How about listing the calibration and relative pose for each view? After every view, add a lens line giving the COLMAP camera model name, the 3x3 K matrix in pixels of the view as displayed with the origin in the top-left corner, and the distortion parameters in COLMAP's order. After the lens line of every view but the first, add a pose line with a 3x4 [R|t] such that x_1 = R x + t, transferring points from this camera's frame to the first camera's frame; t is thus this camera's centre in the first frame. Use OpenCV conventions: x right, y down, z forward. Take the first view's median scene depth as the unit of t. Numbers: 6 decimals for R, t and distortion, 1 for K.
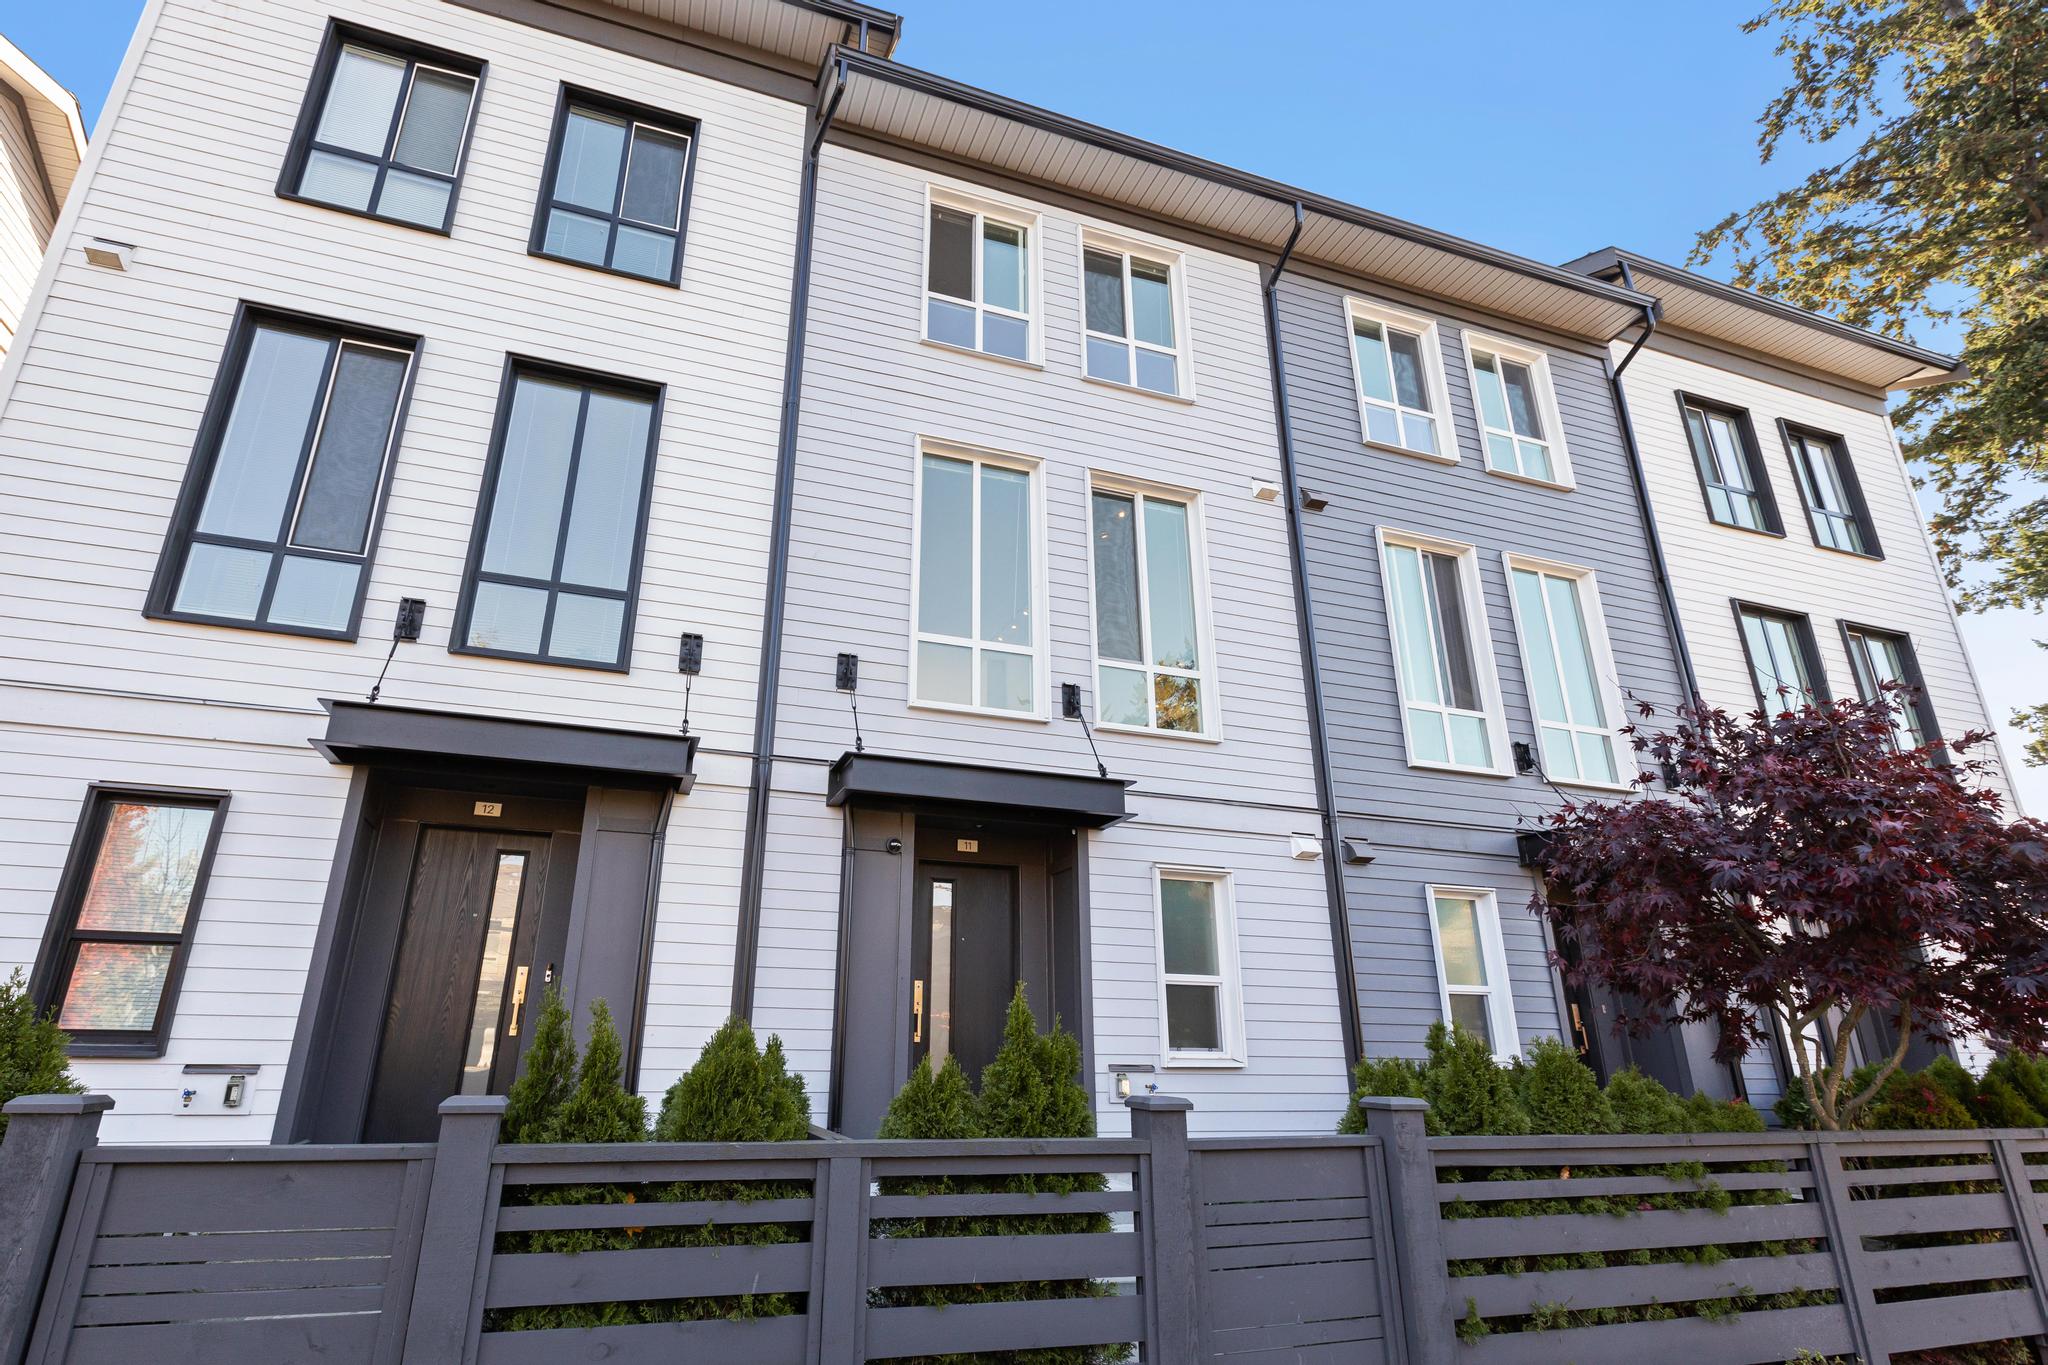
lens RADIAL K [[1030.4, 0, 966.7], [0, 1030.4, 665.4], [0, 0, 1]] dist [0.002617, -0.000374]
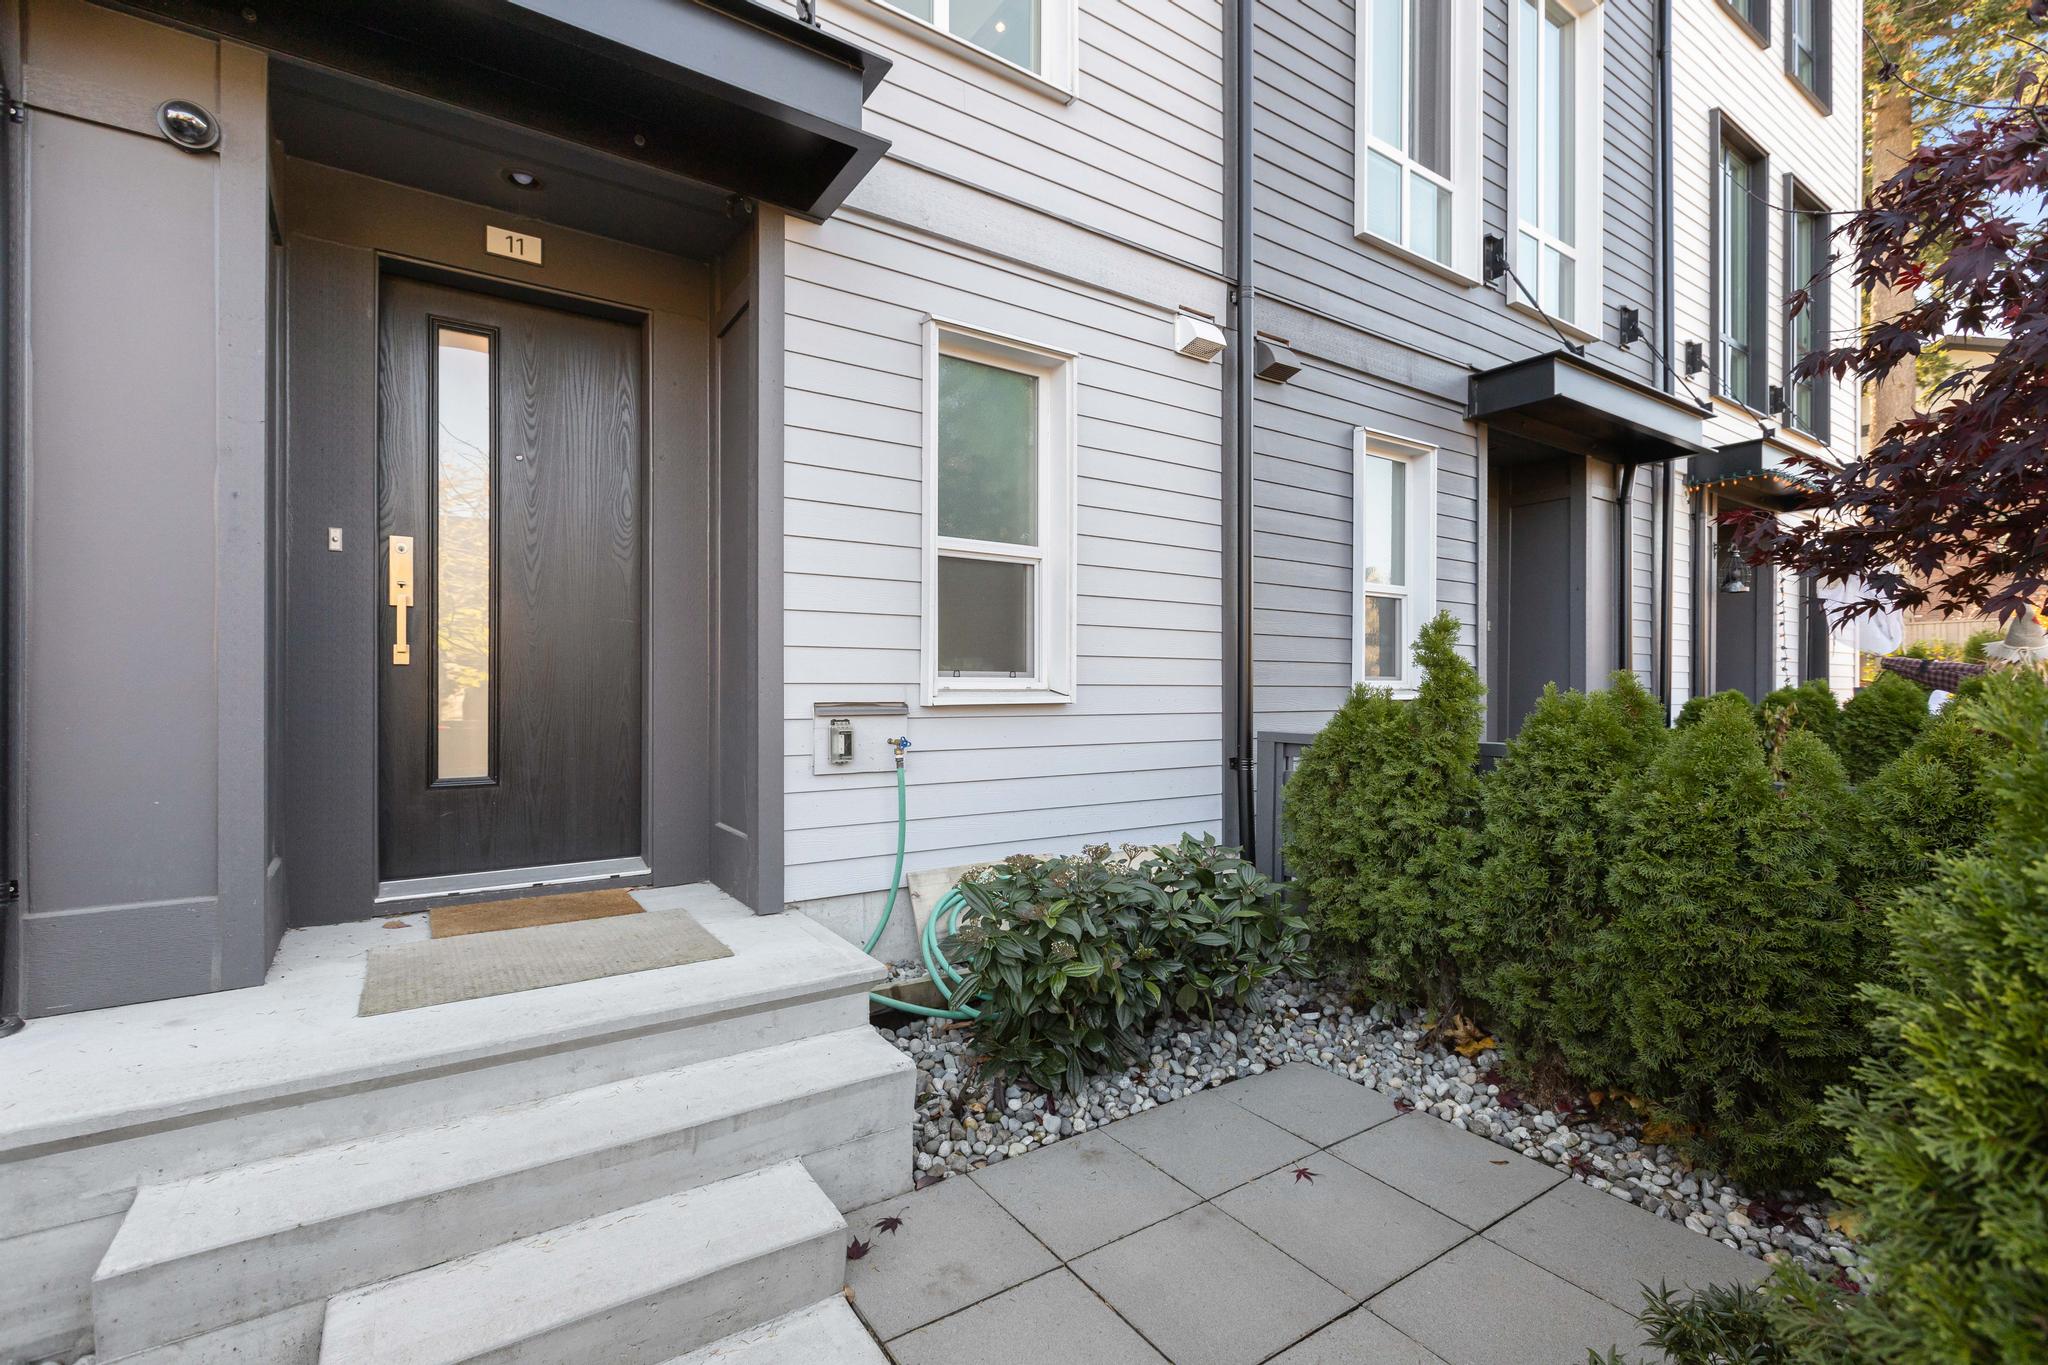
lens RADIAL K [[911.4, 0, 1028.4], [0, 911.4, 692.4], [0, 0, 1]] dist [-0.000860, 0.000168]
pose [[0.964488, -0.013261, 0.263794, 0.108513], [-0.080703, 0.936180, 0.342132, 0.201499], [-0.251496, -0.351271, 0.901864, 0.521641]]
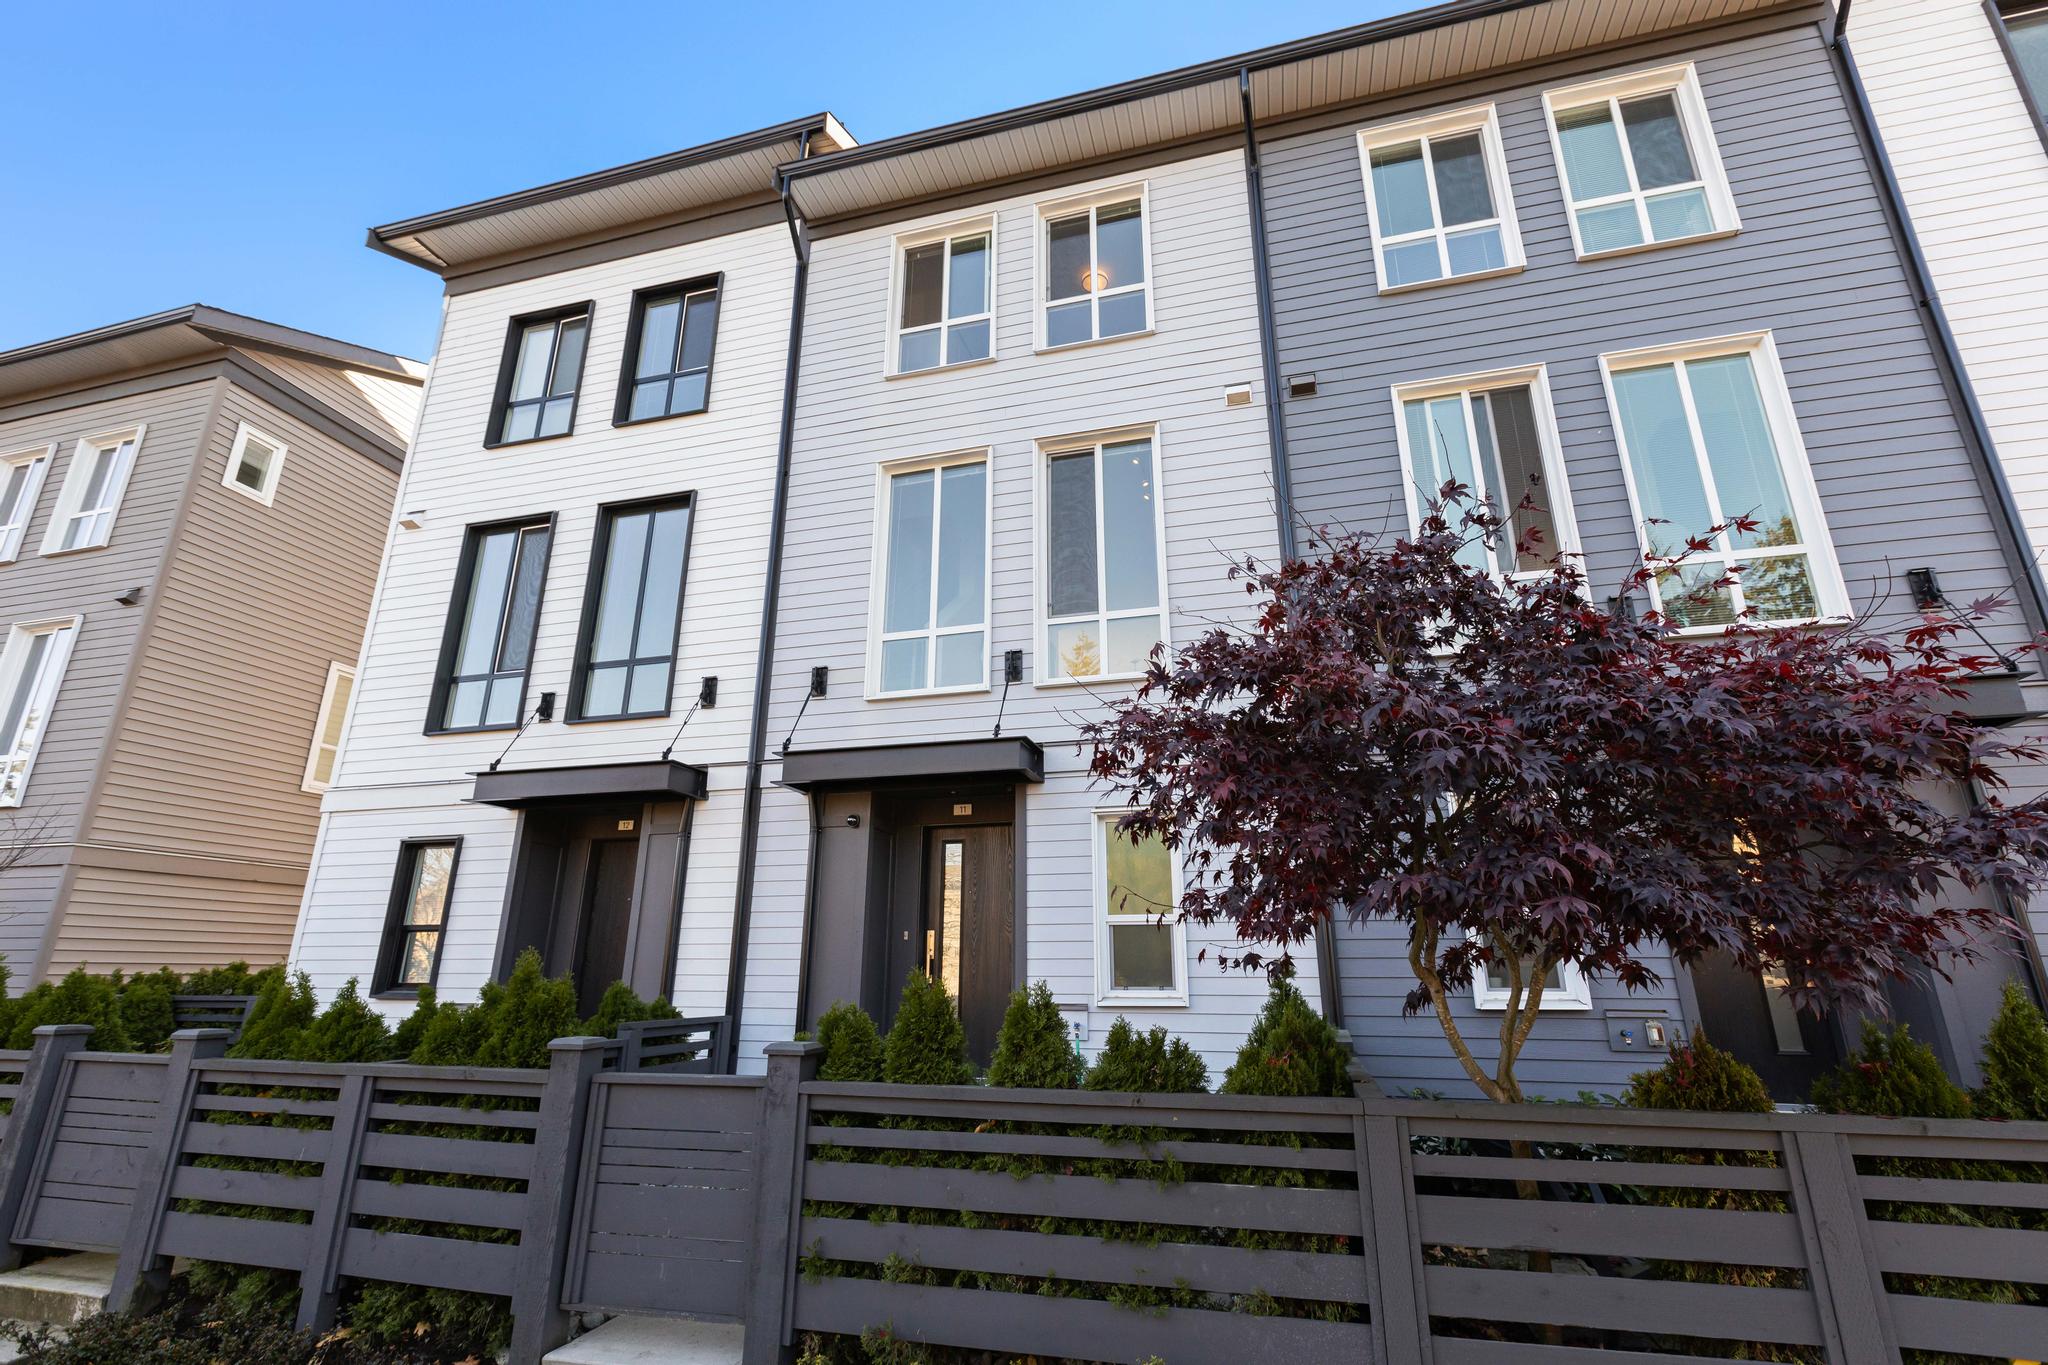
lens RADIAL K [[911.4, 0, 1028.4], [0, 911.4, 692.4], [0, 0, 1]] dist [-0.000860, 0.000168]
pose [[0.830819, -0.178327, -0.527200, 0.603023], [0.202947, 0.979124, -0.011365, 0.074753], [0.518221, -0.097551, 0.849665, 0.207566]]
